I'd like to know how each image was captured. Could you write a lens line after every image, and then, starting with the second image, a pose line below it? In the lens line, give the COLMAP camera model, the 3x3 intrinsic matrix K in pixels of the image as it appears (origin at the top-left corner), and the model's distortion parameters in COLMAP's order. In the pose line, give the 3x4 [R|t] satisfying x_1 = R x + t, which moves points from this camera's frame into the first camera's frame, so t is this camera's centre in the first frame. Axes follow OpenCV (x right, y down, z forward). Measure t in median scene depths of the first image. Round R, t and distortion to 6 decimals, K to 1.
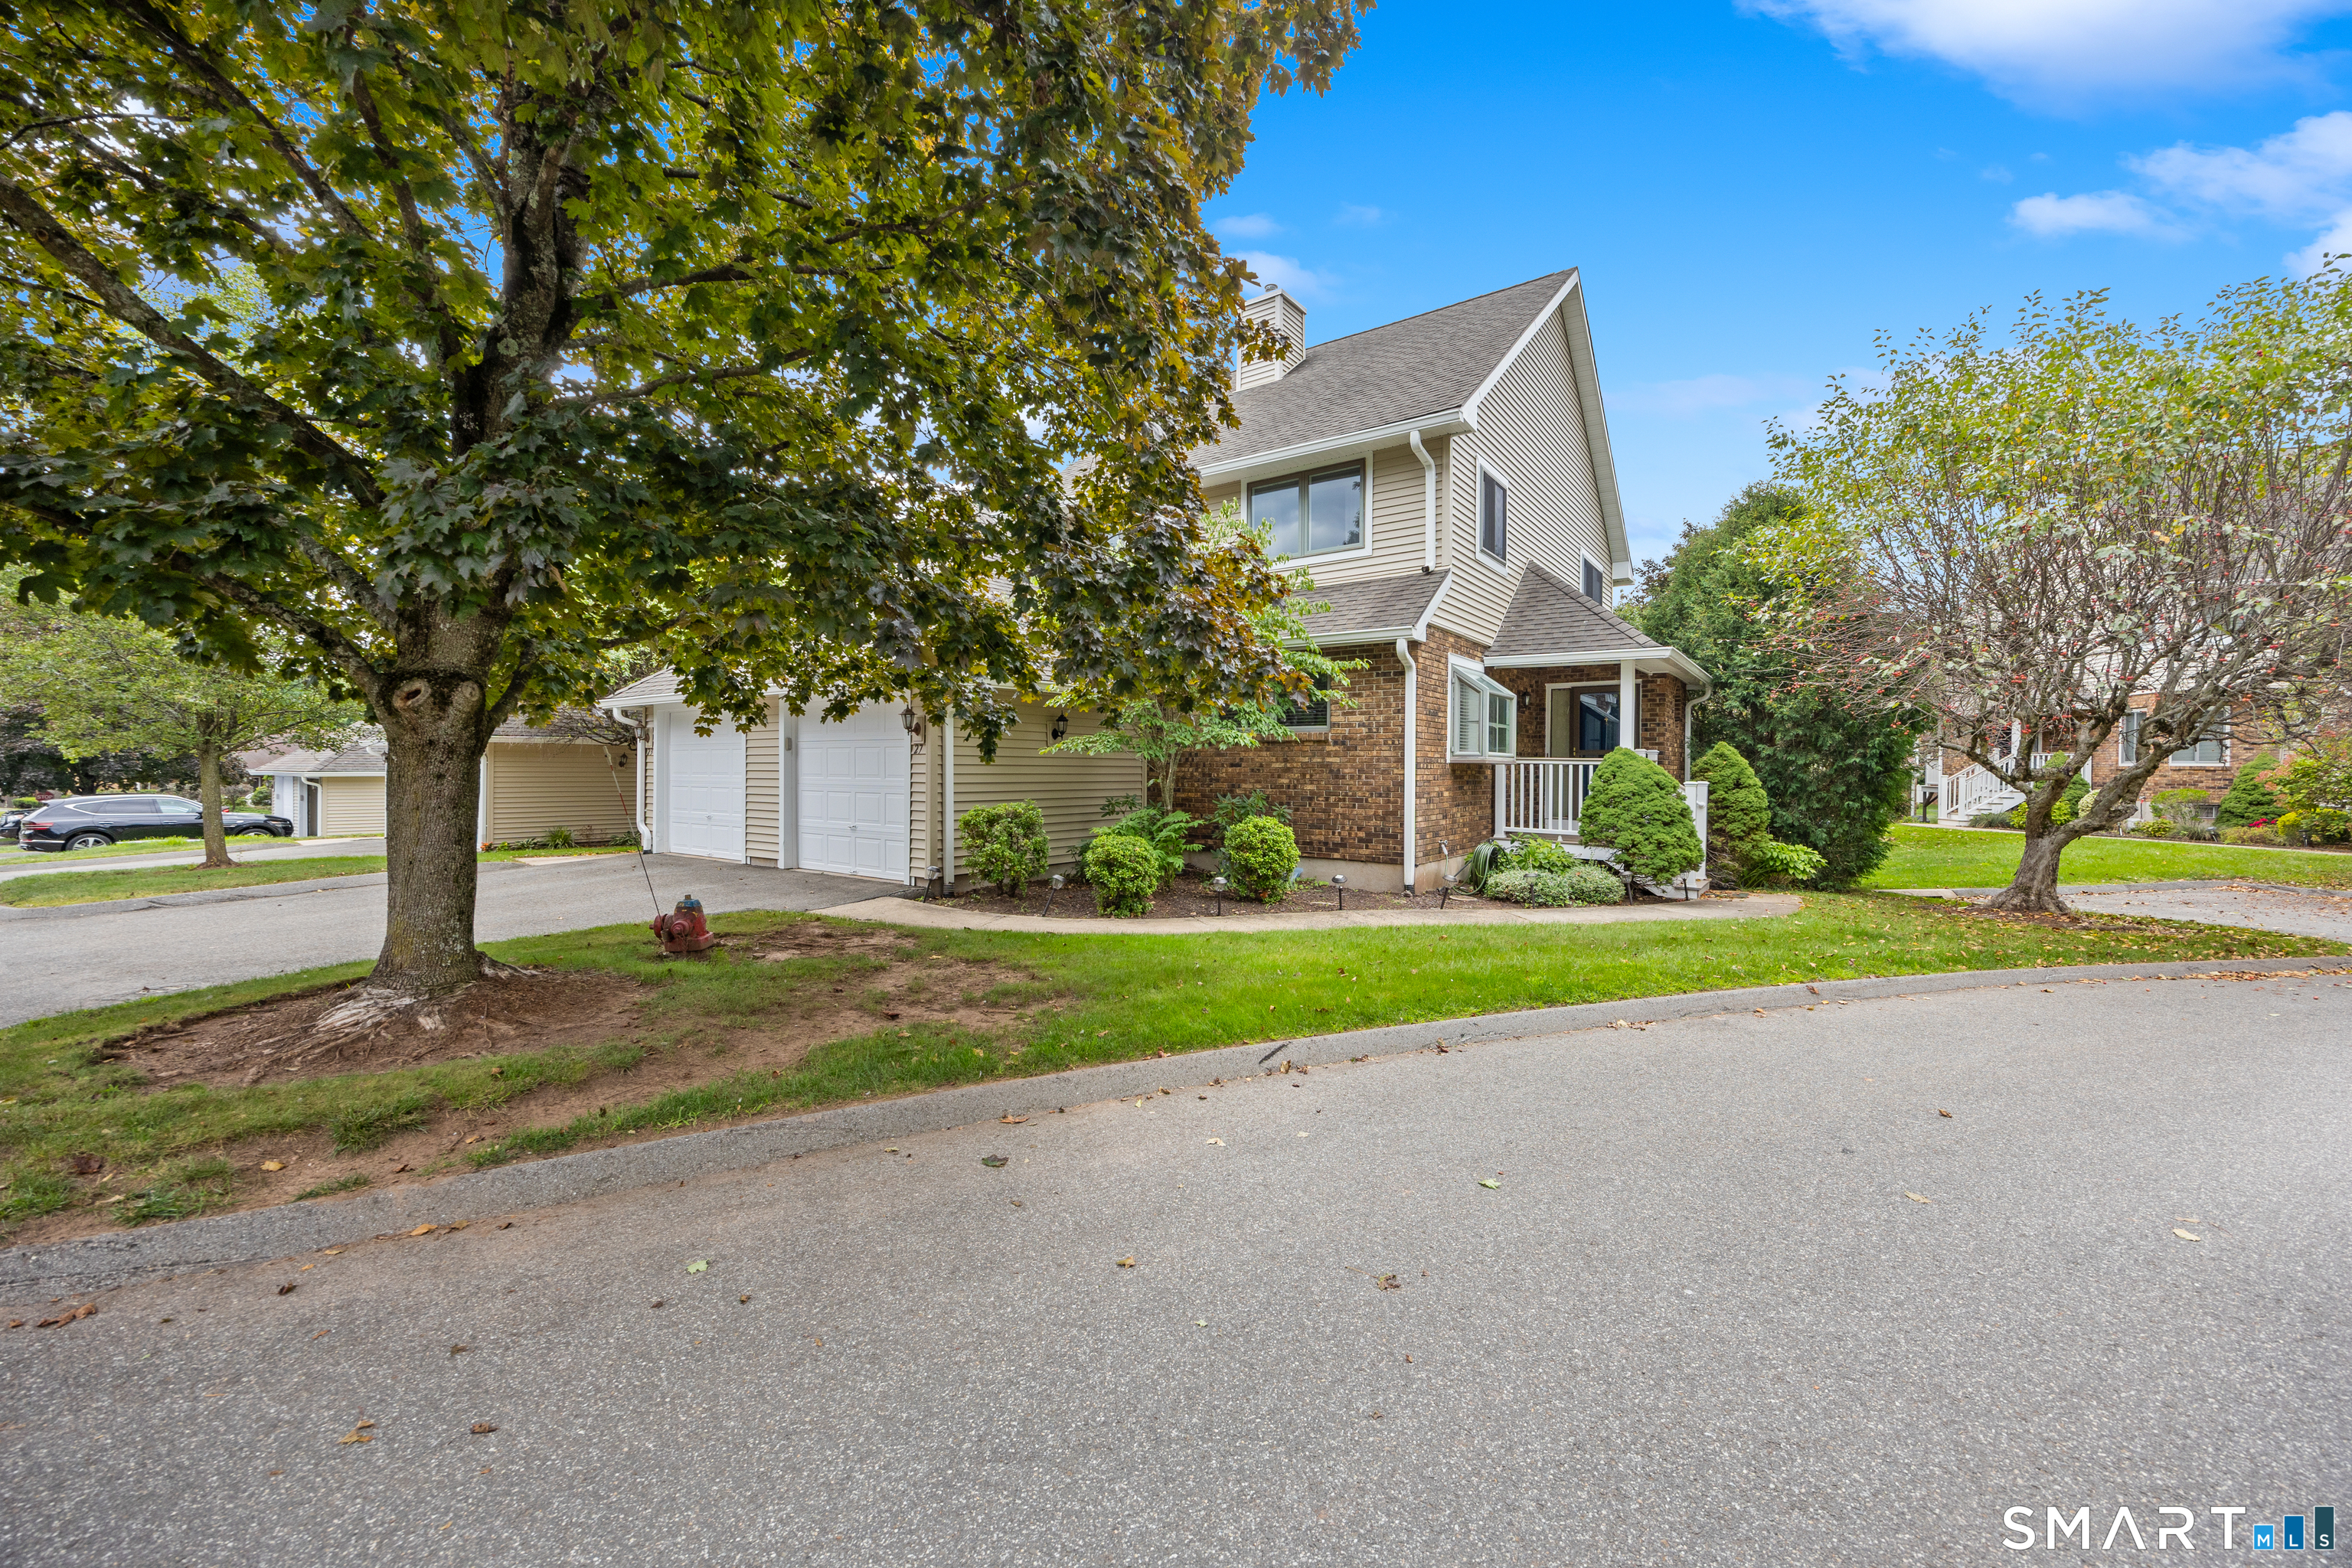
lens RADIAL K [[937.3, 0, 1170.1], [0, 937.3, 776.1], [0, 0, 1]] dist [-0.000736, -0.000790]
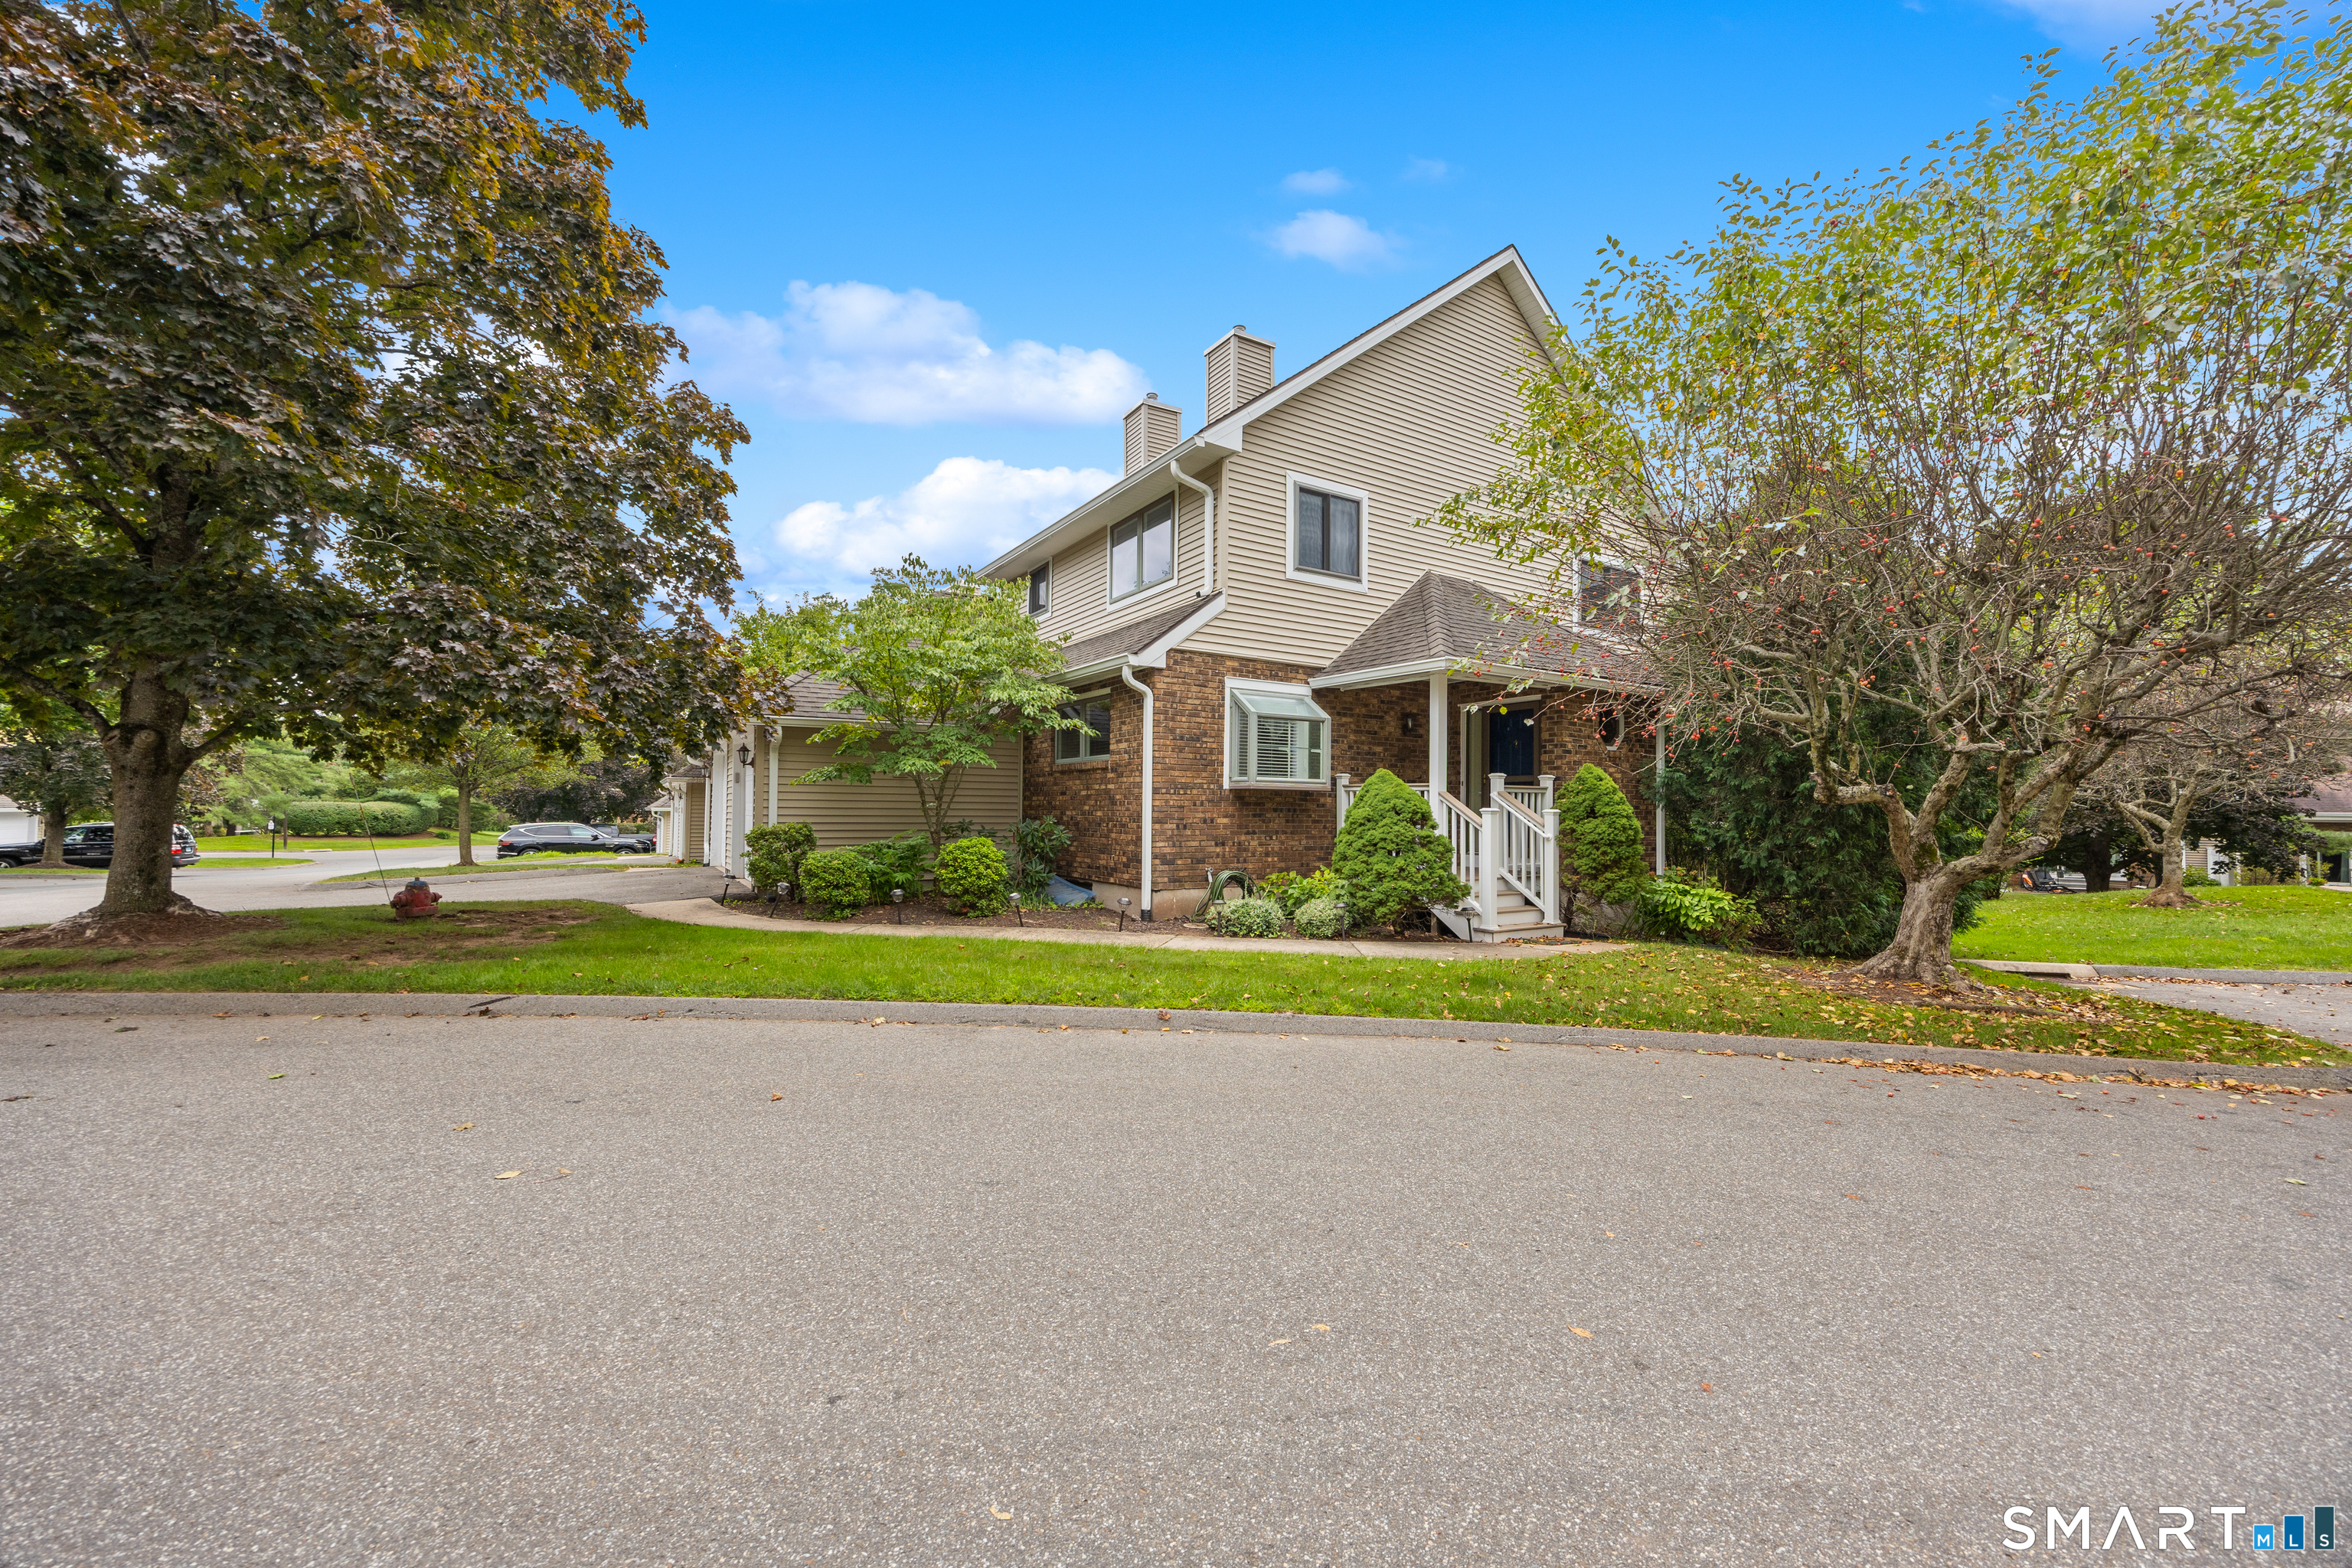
lens RADIAL K [[937.3, 0, 1165.5], [0, 937.3, 786.1], [0, 0, 1]] dist [-0.000736, -0.000790]
pose [[0.922797, -0.007953, -0.385205, 0.626363], [-0.006342, 0.999338, -0.035826, 0.018699], [0.385235, 0.035503, 0.922135, 0.073525]]
